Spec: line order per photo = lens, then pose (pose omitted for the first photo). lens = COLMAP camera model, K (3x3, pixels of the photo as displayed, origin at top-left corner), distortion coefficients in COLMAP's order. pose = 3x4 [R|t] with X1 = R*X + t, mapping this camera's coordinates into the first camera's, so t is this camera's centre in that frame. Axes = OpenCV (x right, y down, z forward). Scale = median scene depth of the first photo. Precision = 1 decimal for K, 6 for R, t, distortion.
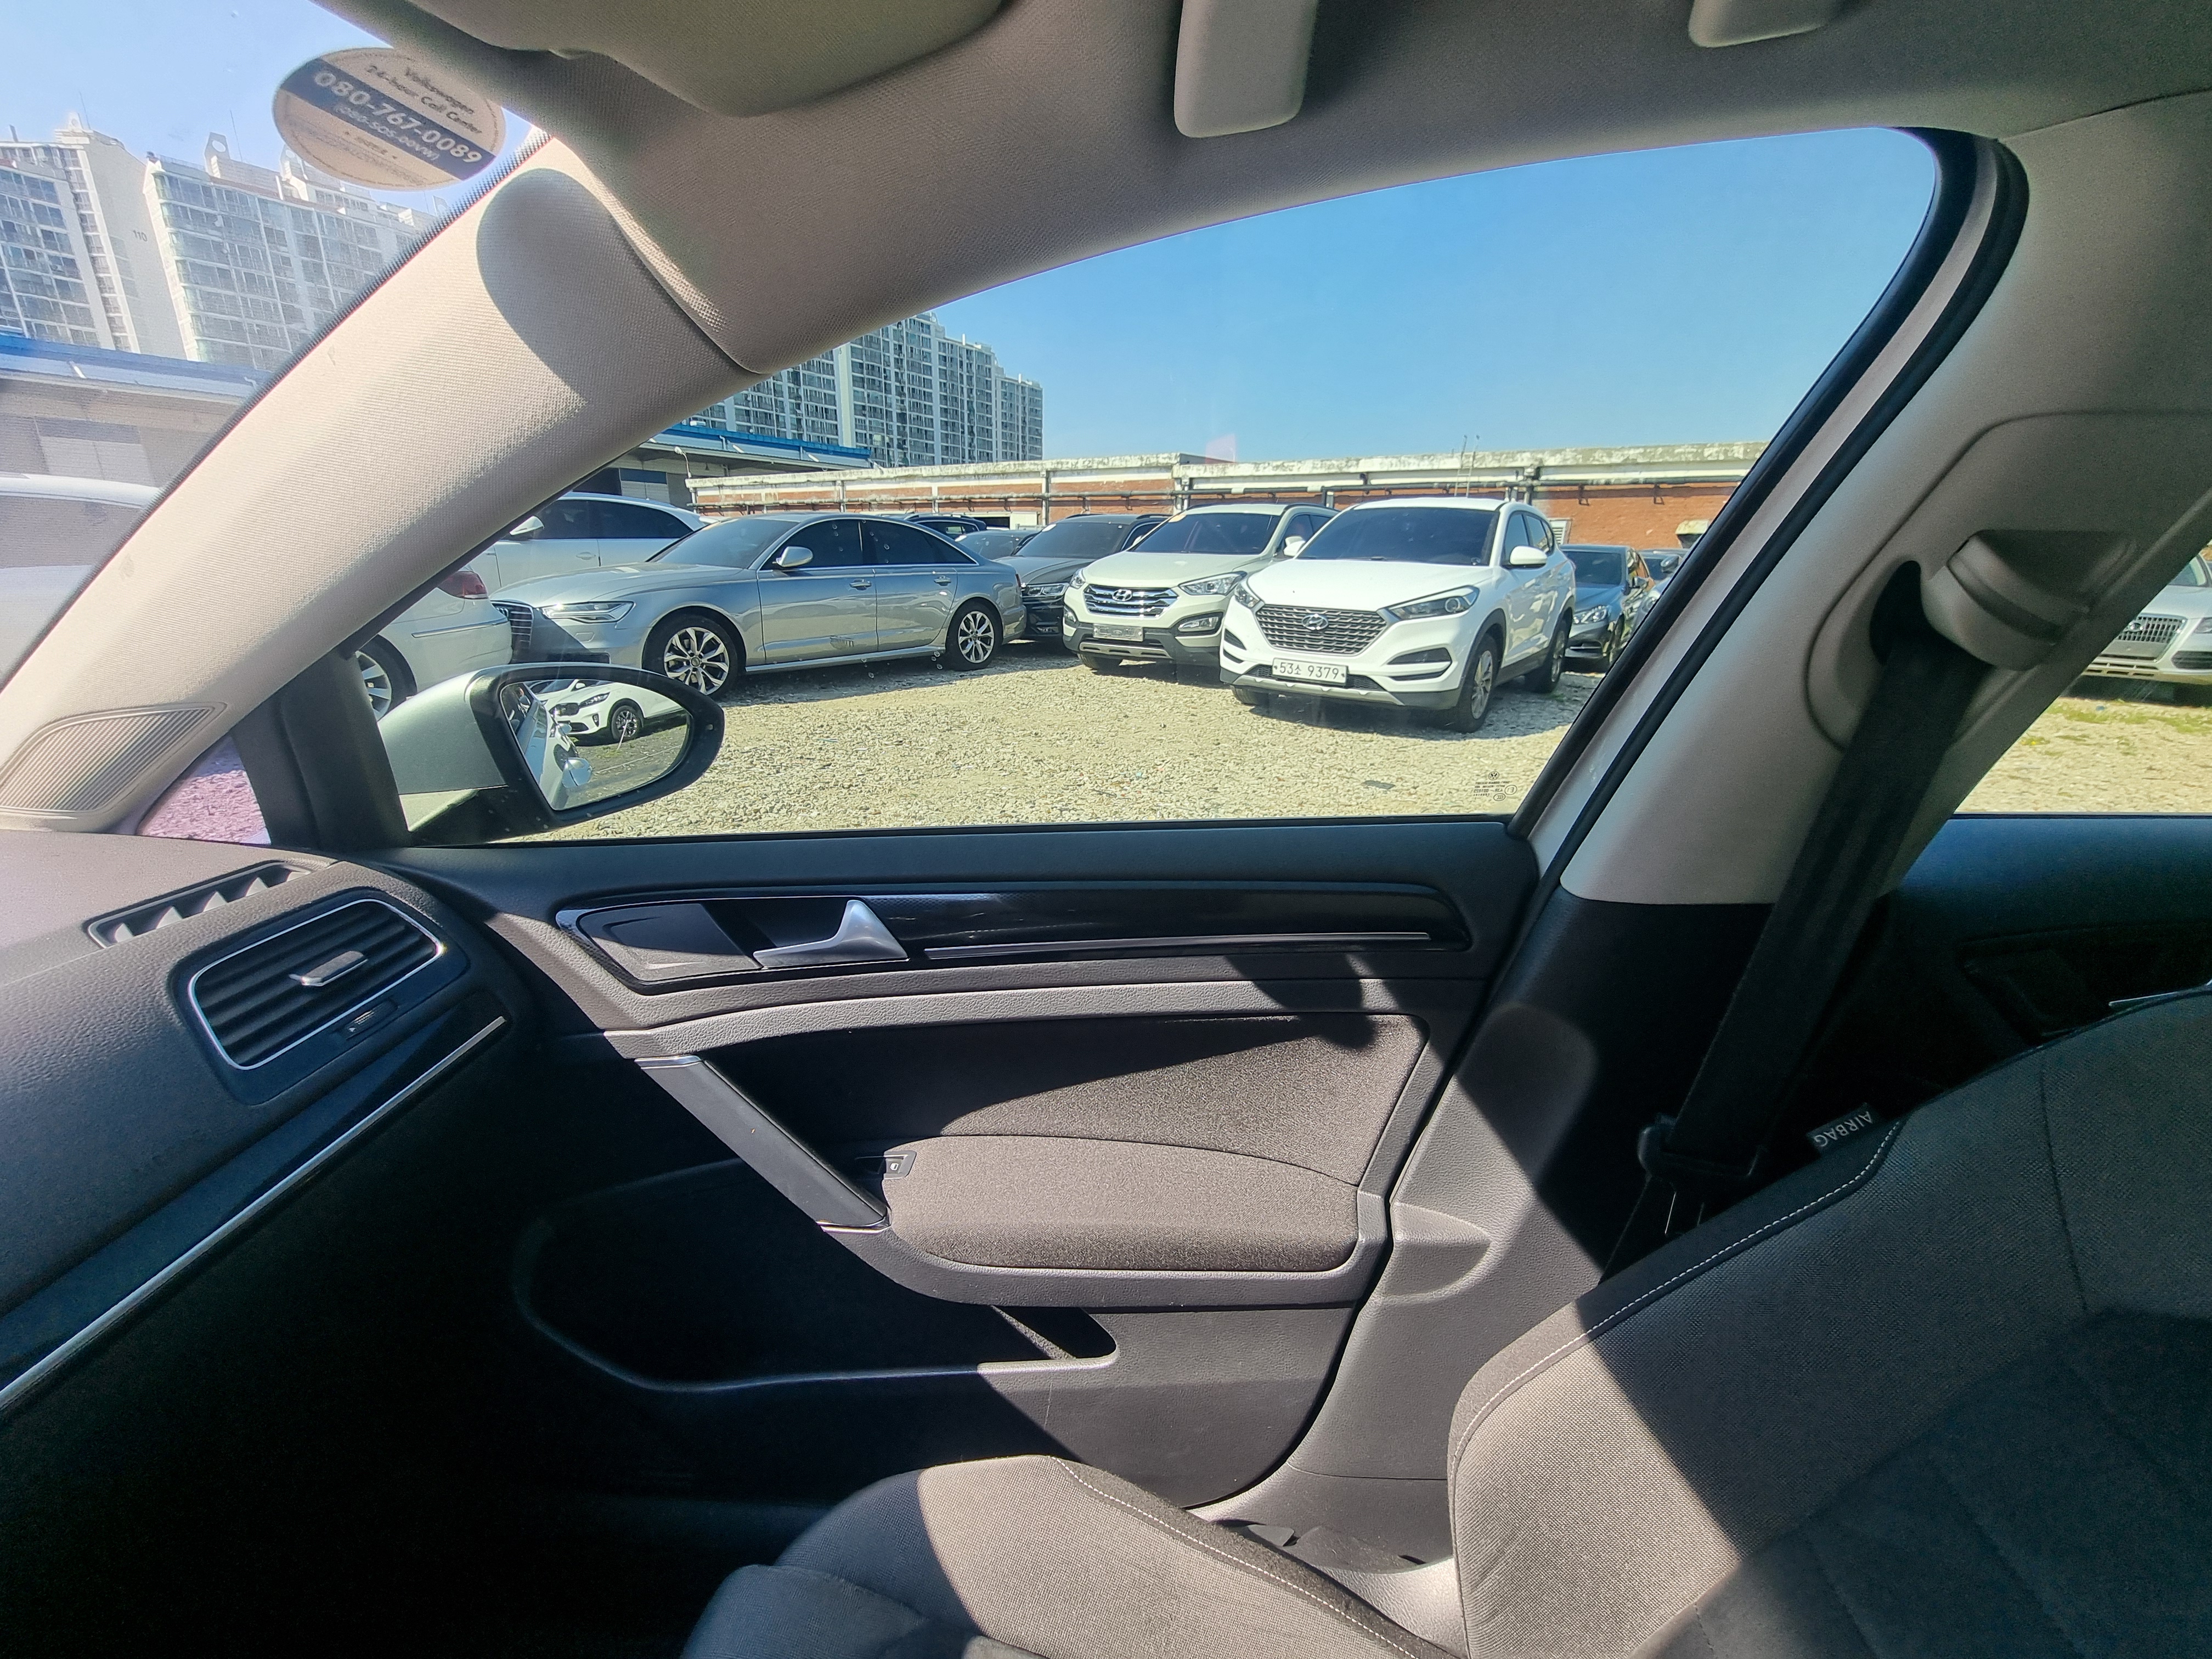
lens RADIAL K [[900.1, 0, 1113.4], [0, 900.1, 832.9], [0, 0, 1]] dist [-0.001735, -0.001330]
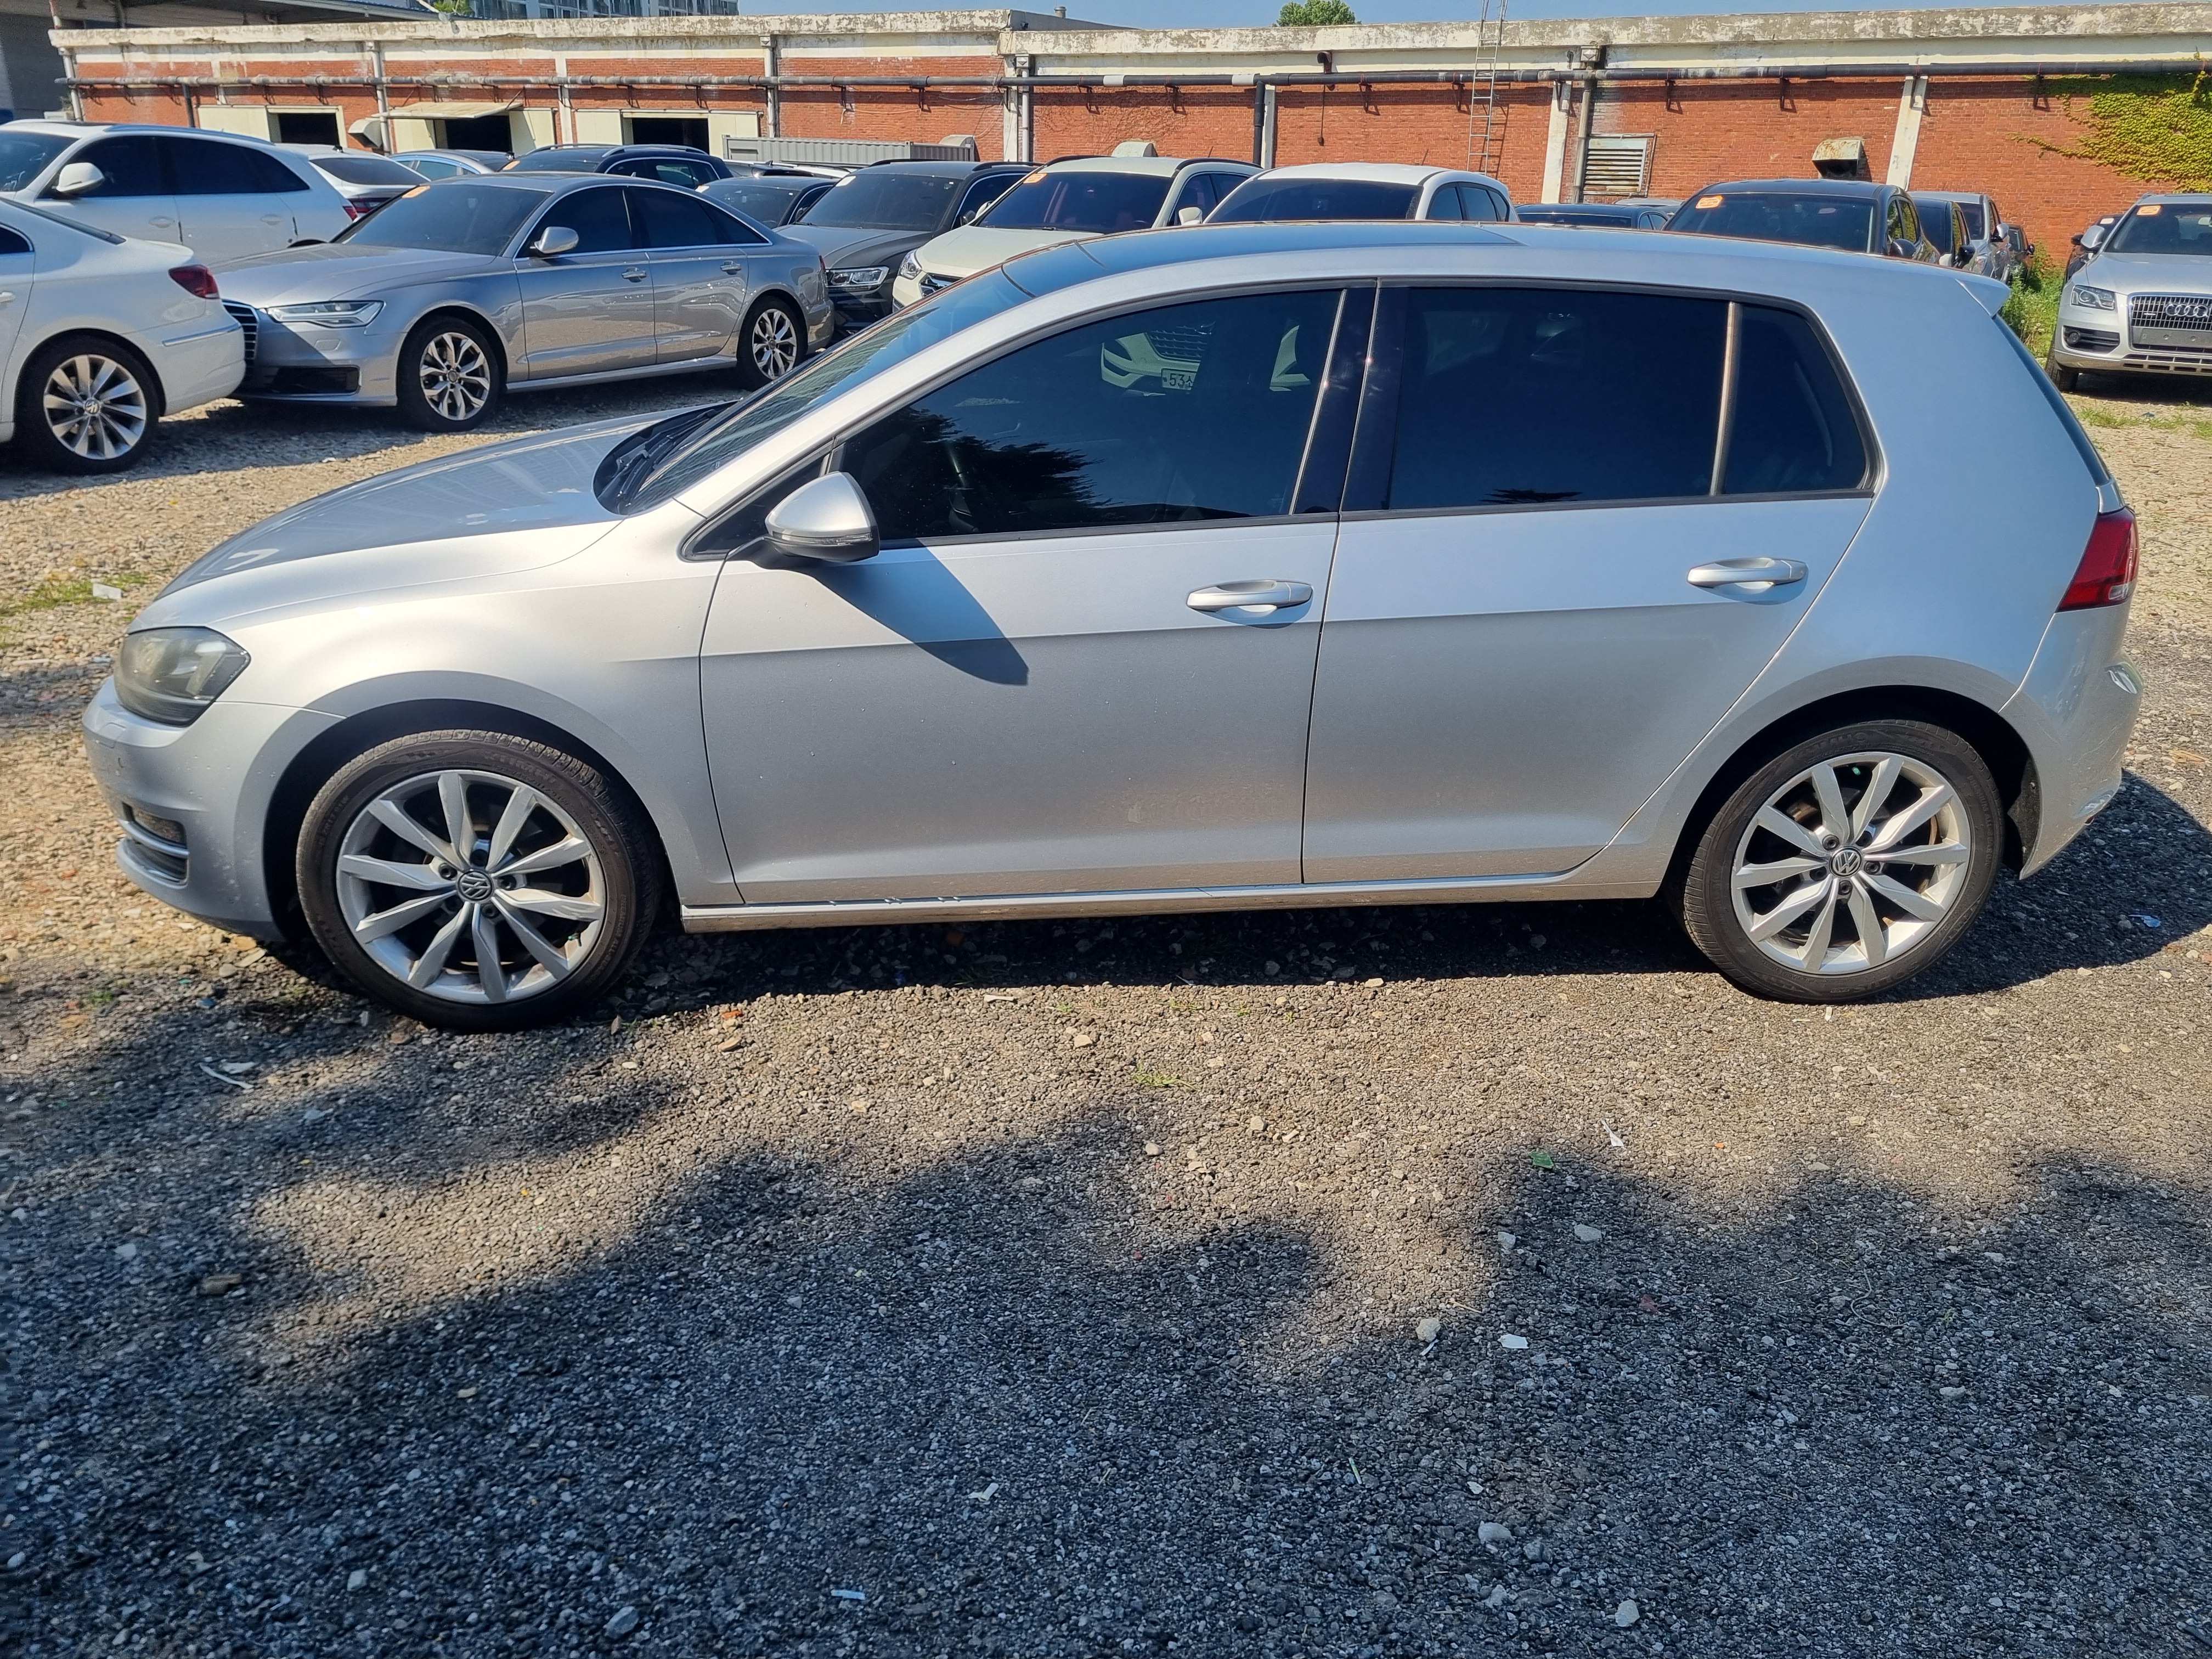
lens RADIAL K [[1652.7, 0, 1106.7], [0, 1652.7, 840.3], [0, 0, 1]] dist [0.056329, -0.041877]
pose [[0.992191, -0.043773, 0.116793, -0.016022], [0.034607, 0.996243, 0.079381, 0.026047], [-0.119829, -0.074719, 0.989979, -0.121274]]
